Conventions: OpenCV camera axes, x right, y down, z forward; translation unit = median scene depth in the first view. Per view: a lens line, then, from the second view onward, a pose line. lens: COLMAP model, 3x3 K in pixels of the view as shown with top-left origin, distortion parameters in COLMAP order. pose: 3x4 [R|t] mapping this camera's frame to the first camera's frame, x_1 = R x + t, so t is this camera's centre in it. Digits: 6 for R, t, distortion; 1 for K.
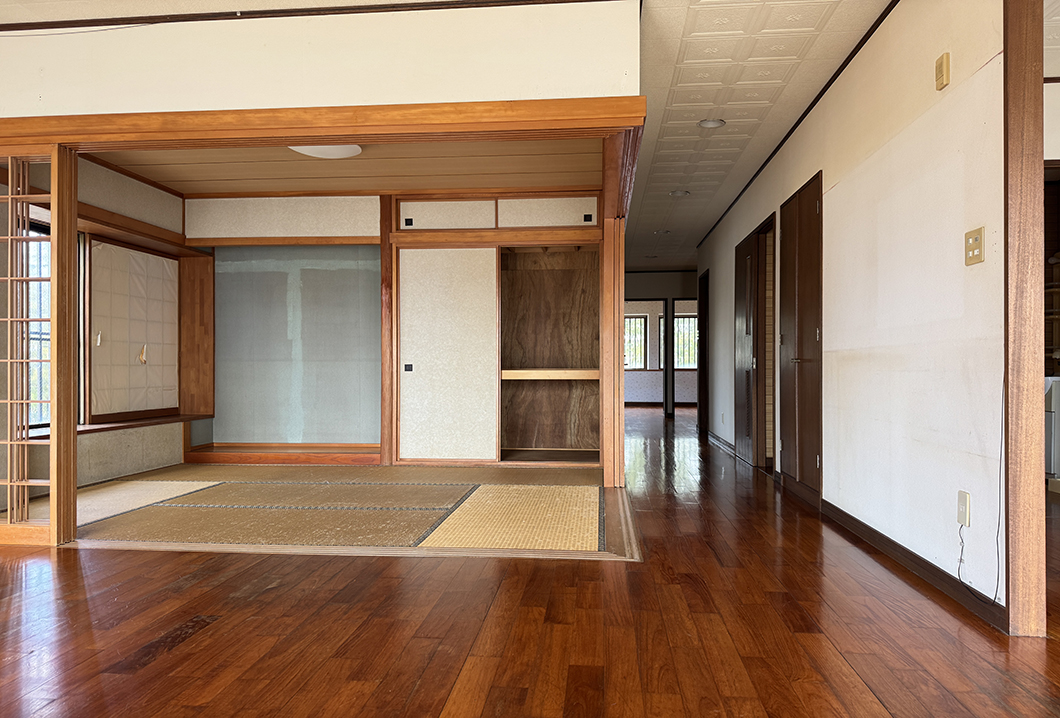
lens RADIAL K [[739.4, 0, 529.4], [0, 739.4, 362.0], [0, 0, 1]] dist [0.031000, -0.012517]
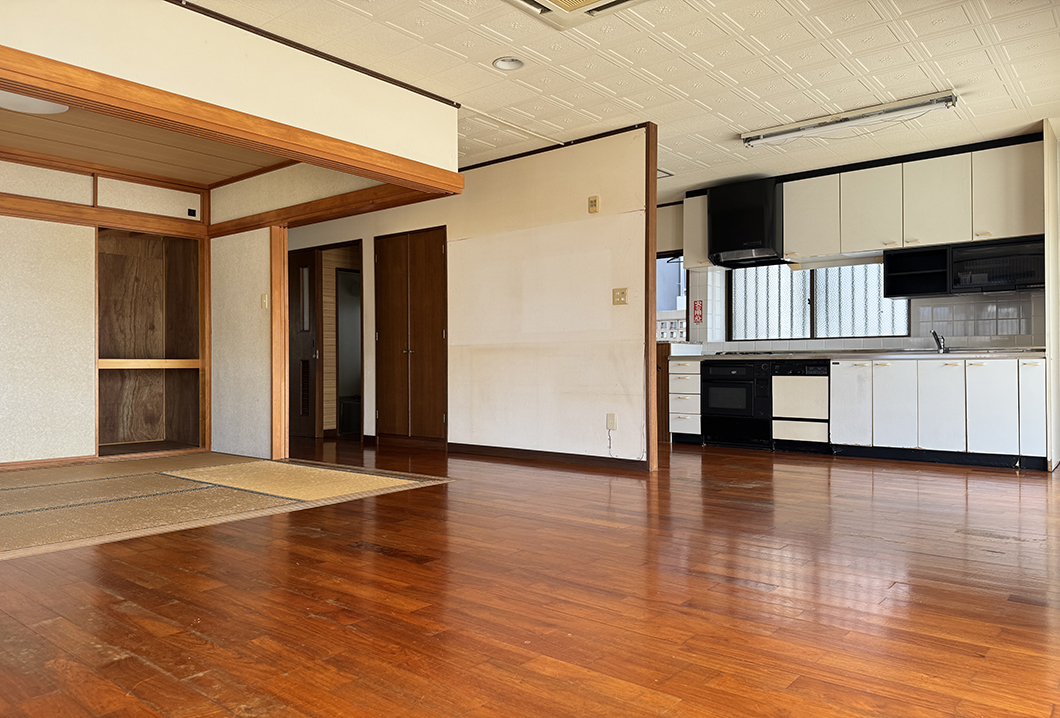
lens RADIAL K [[739.4, 0, 539.7], [0, 739.4, 360.0], [0, 0, 1]] dist [0.031000, -0.012517]
pose [[0.551528, 0.002619, 0.834152, -0.518970], [-0.003144, 0.999994, -0.001061, 0.011459], [-0.834150, -0.002038, 0.551533, 0.016671]]
